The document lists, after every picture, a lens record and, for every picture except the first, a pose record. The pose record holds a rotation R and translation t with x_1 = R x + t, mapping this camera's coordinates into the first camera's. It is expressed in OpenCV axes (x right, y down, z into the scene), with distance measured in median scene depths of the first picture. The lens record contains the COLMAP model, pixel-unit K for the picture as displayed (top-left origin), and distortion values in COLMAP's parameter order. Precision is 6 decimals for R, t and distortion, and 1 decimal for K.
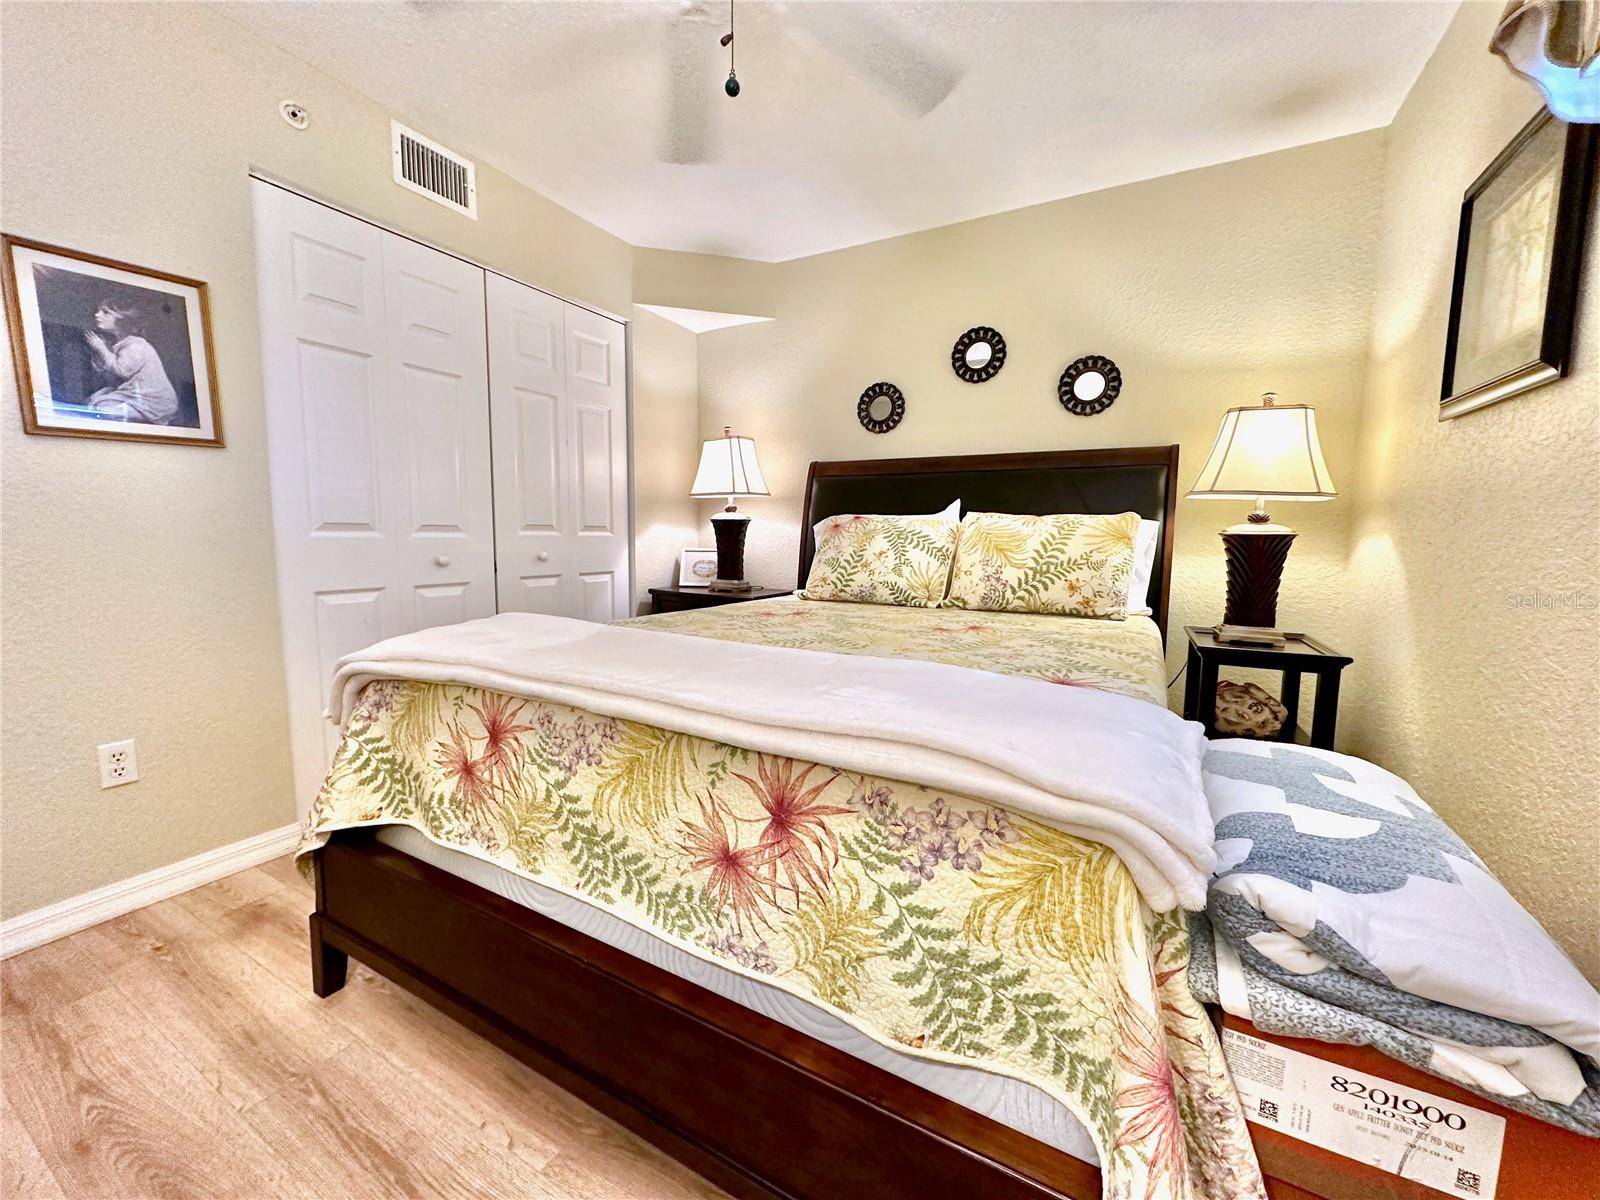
lens RADIAL K [[634.7, 0, 800.0], [0, 634.7, 600.0], [0, 0, 1]] dist [0.000410, -0.000110]
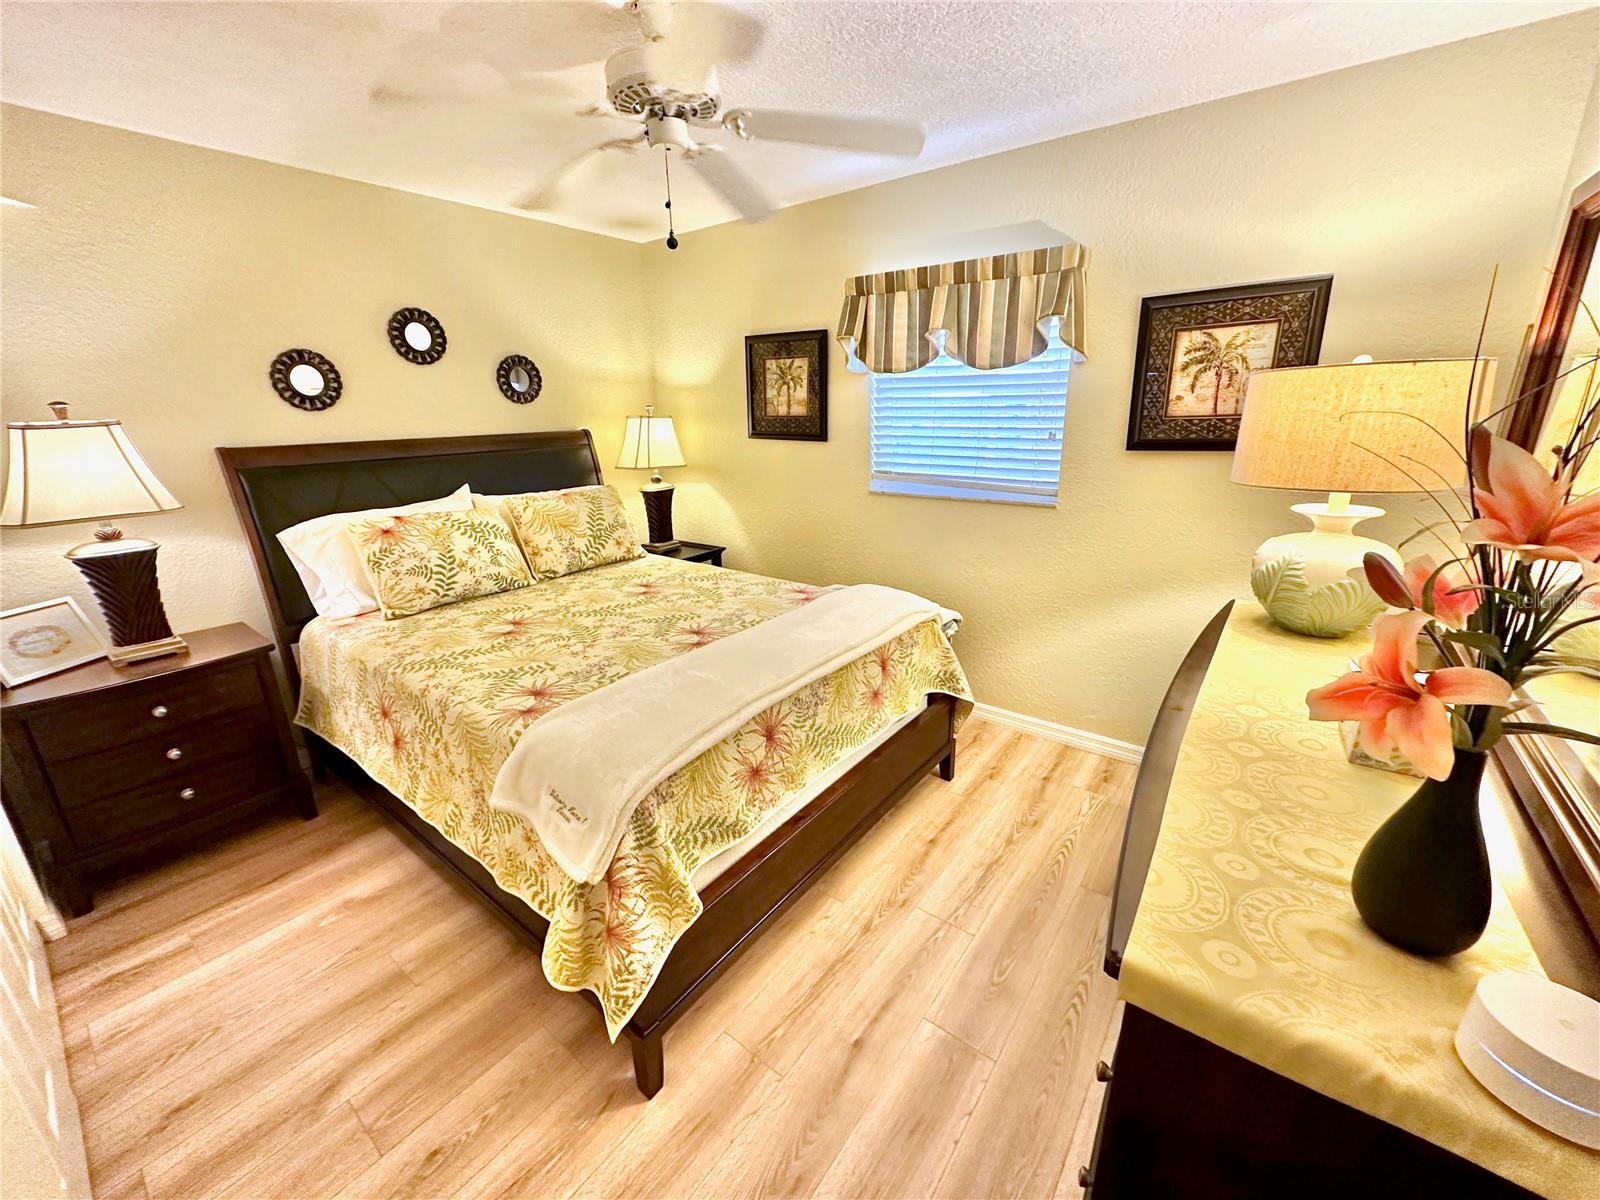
lens RADIAL K [[634.7, 0, 800.0], [0, 634.7, 600.0], [0, 0, 1]] dist [0.000410, -0.000110]
pose [[0.150116, -0.310454, 0.938661, -0.798304], [0.123618, 0.947862, 0.293727, -0.235160], [-0.980910, 0.071943, 0.180667, 0.278866]]
